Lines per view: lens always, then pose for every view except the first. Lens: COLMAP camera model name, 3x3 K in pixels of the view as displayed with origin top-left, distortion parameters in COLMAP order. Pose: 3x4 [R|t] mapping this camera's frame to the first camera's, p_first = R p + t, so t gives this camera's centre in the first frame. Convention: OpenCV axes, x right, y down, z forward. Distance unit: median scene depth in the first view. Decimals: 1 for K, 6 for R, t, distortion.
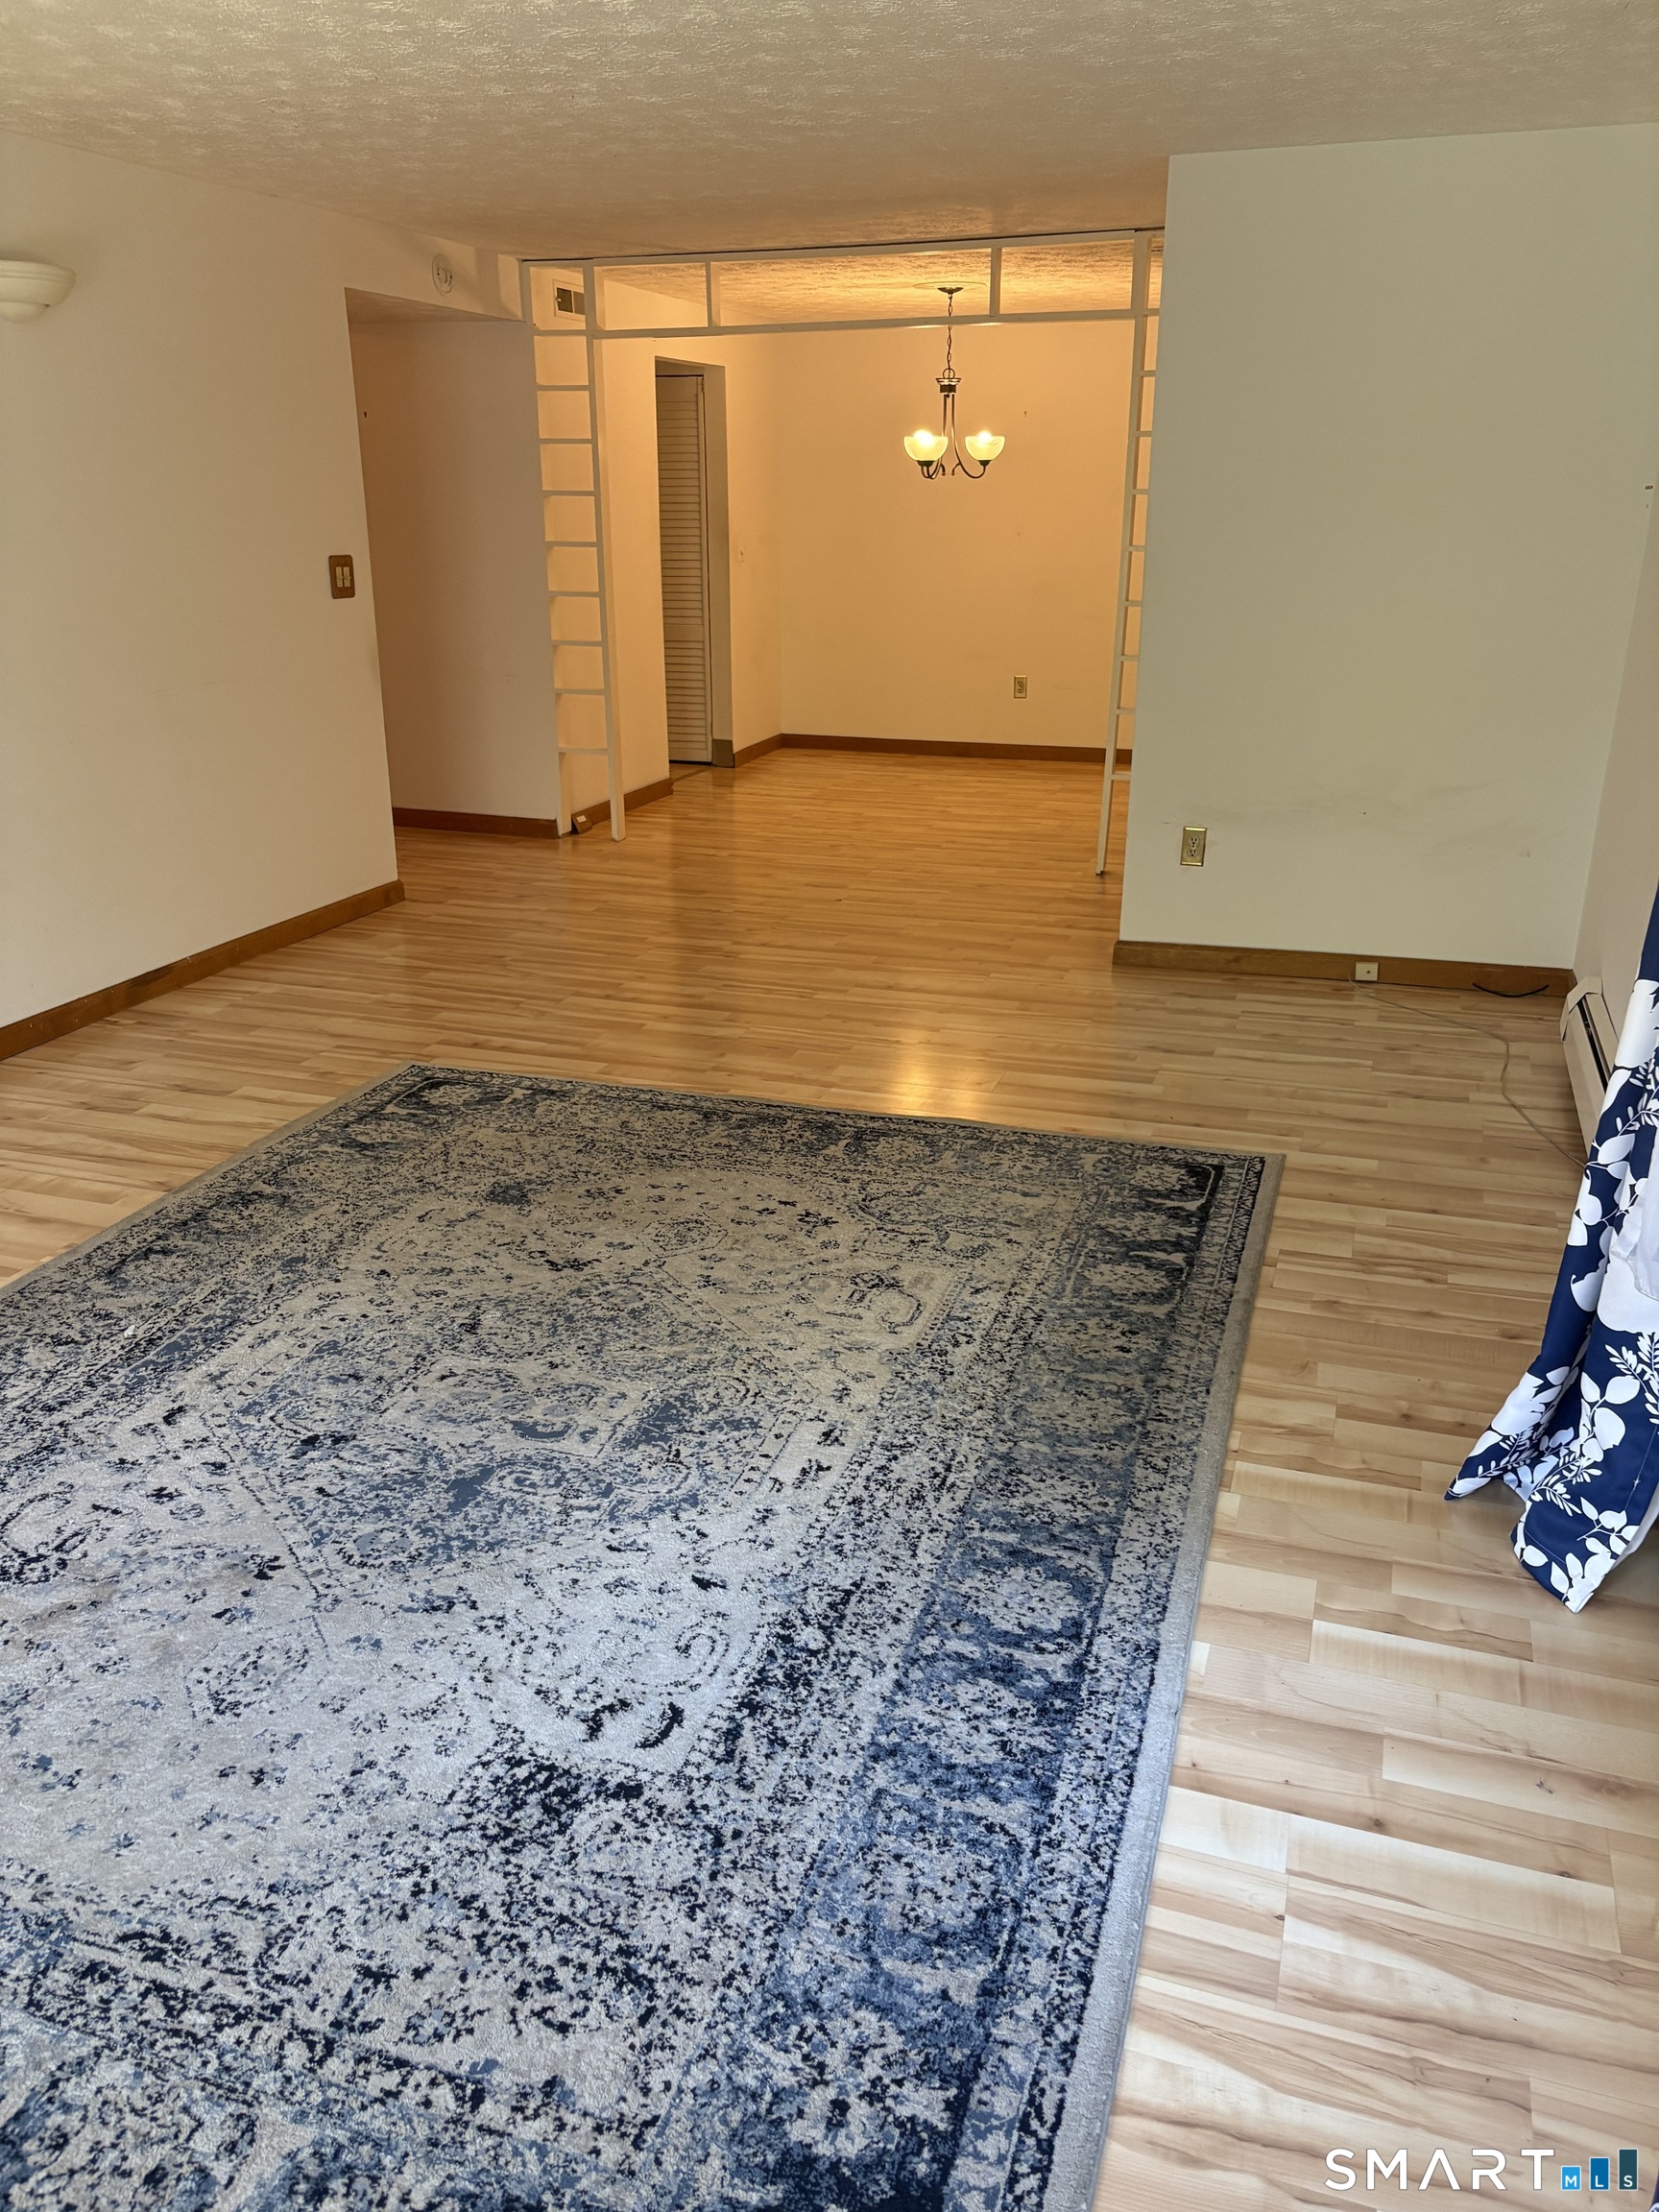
lens RADIAL K [[1658.6, 0, 829.5], [0, 1658.6, 1106.0], [0, 0, 1]] dist [0.185110, -0.536225]
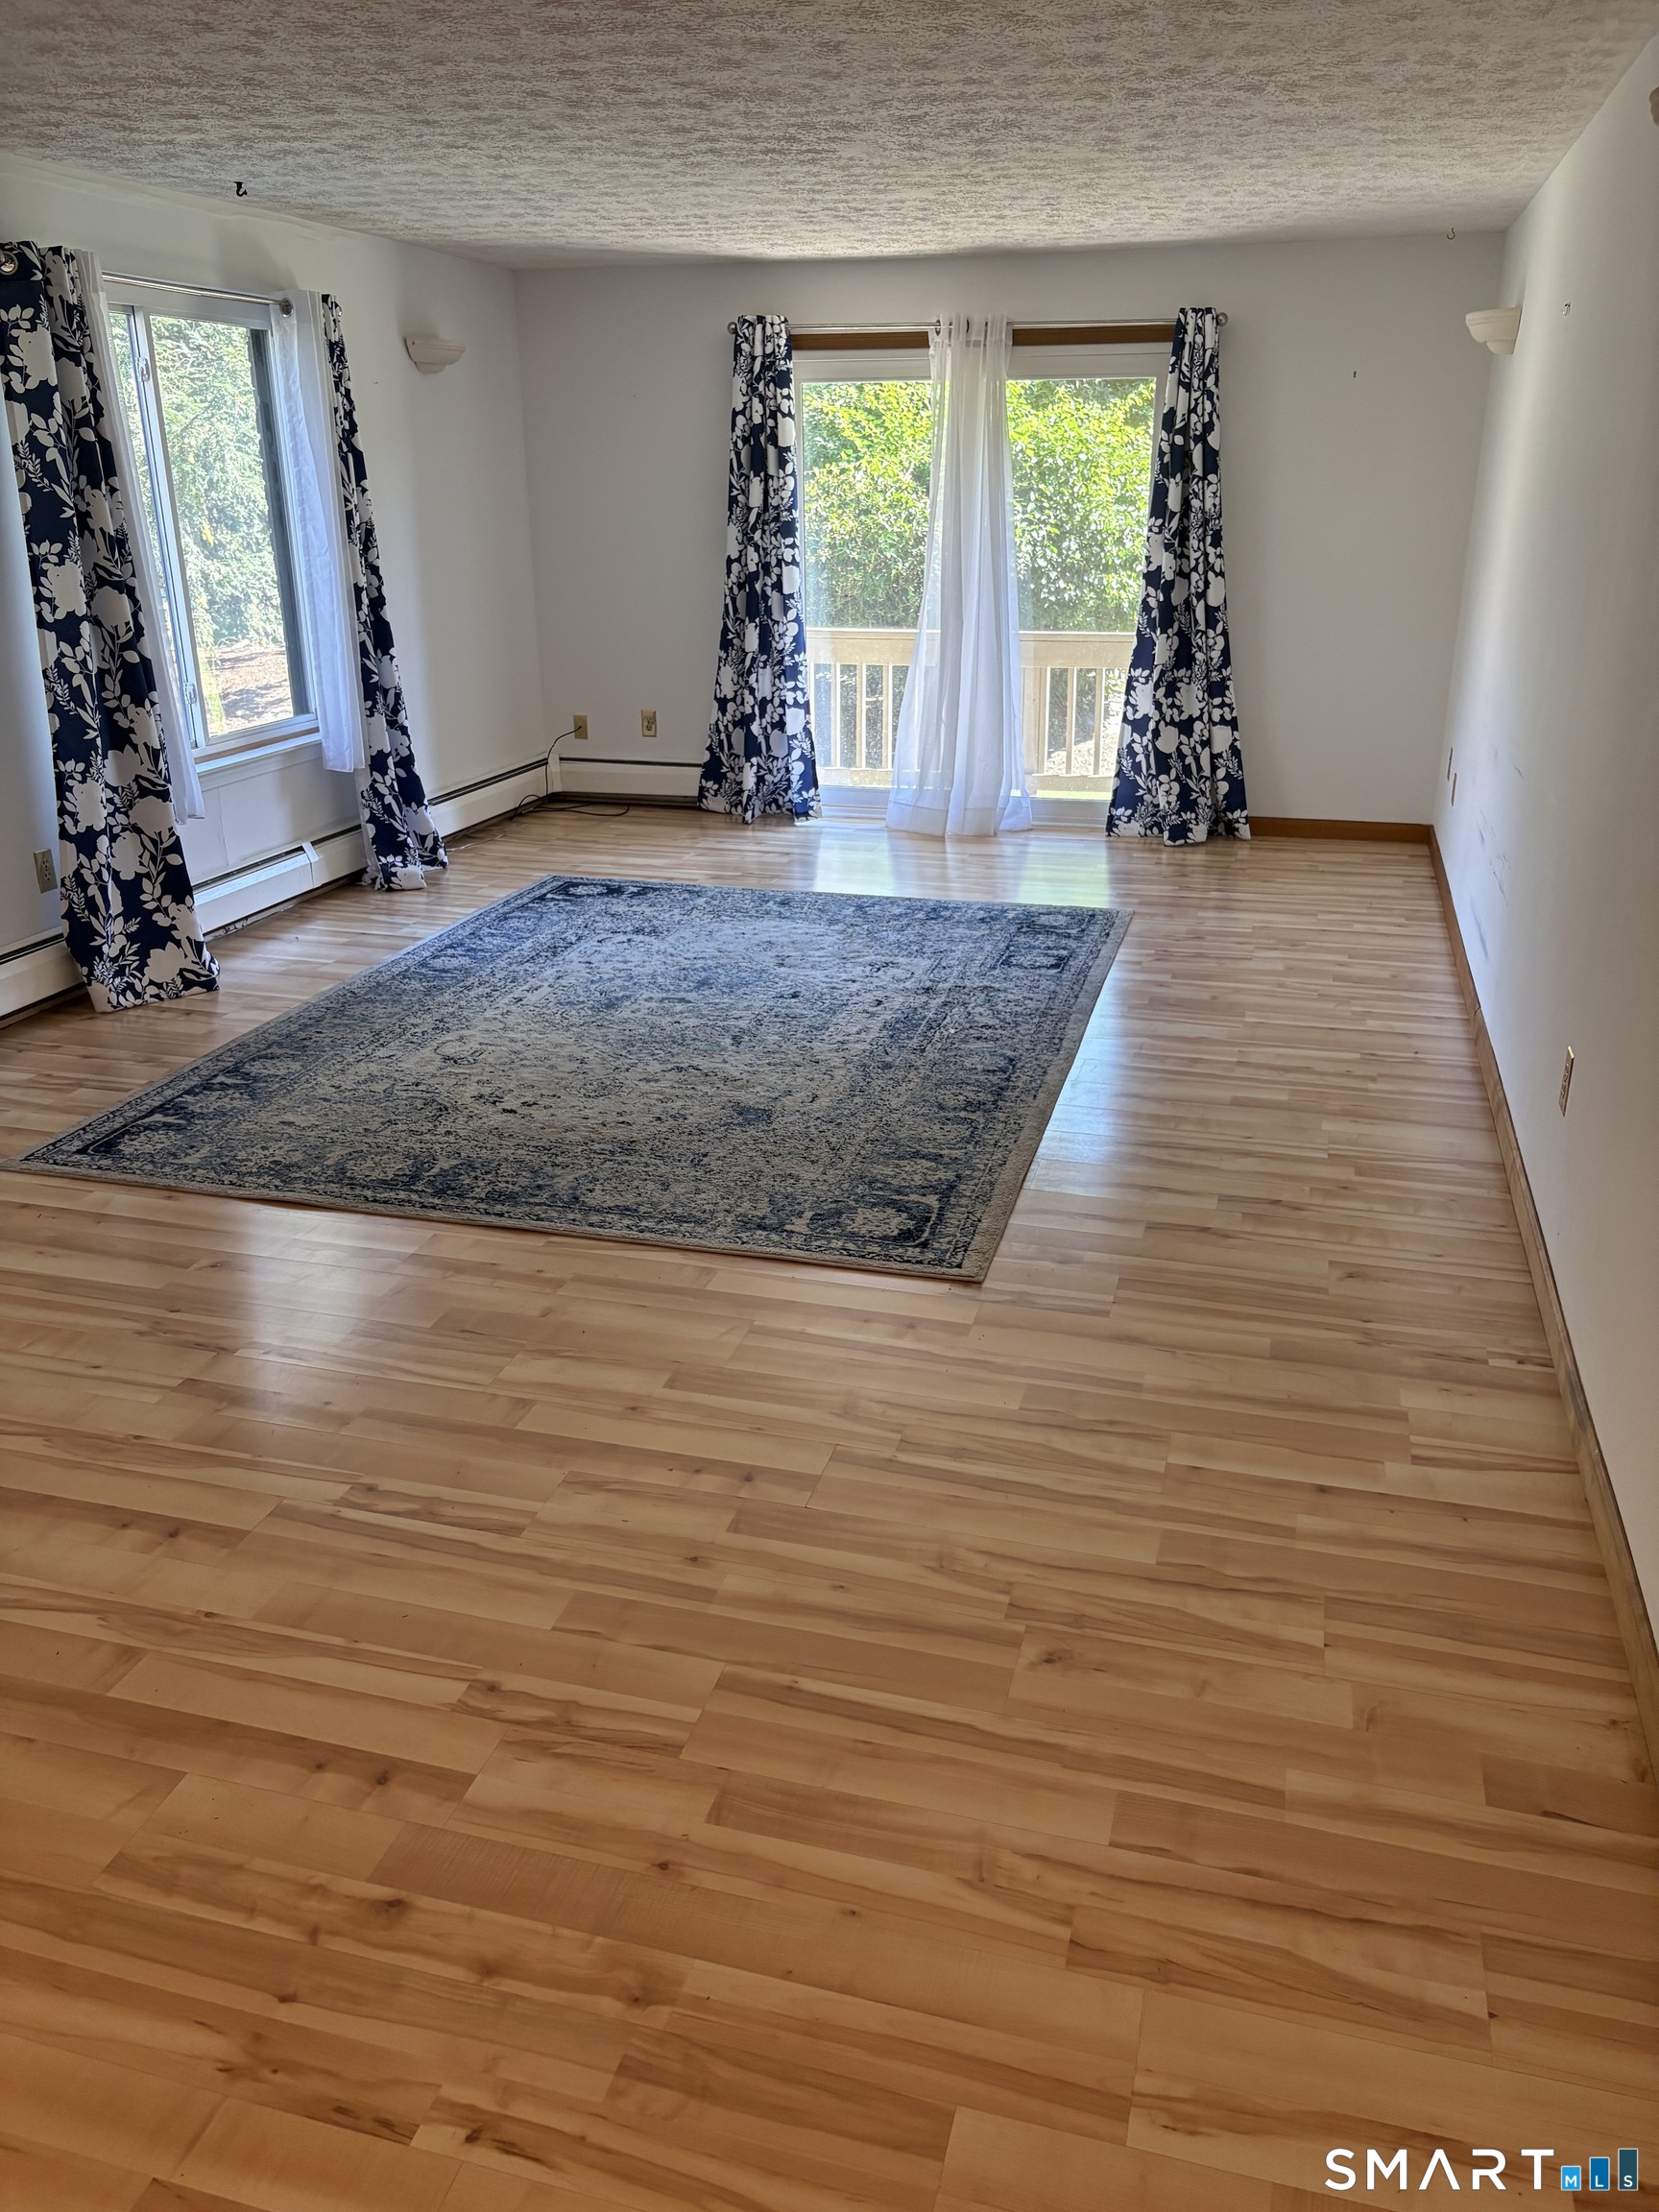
lens RADIAL K [[1658.6, 0, 829.5], [0, 1658.6, 1106.0], [0, 0, 1]] dist [0.185110, -0.536225]
pose [[-0.998679, 0.028124, -0.042996, -0.190239], [-0.007163, 0.752480, 0.658576, -0.682859], [0.050875, 0.658014, -0.751285, 1.804227]]
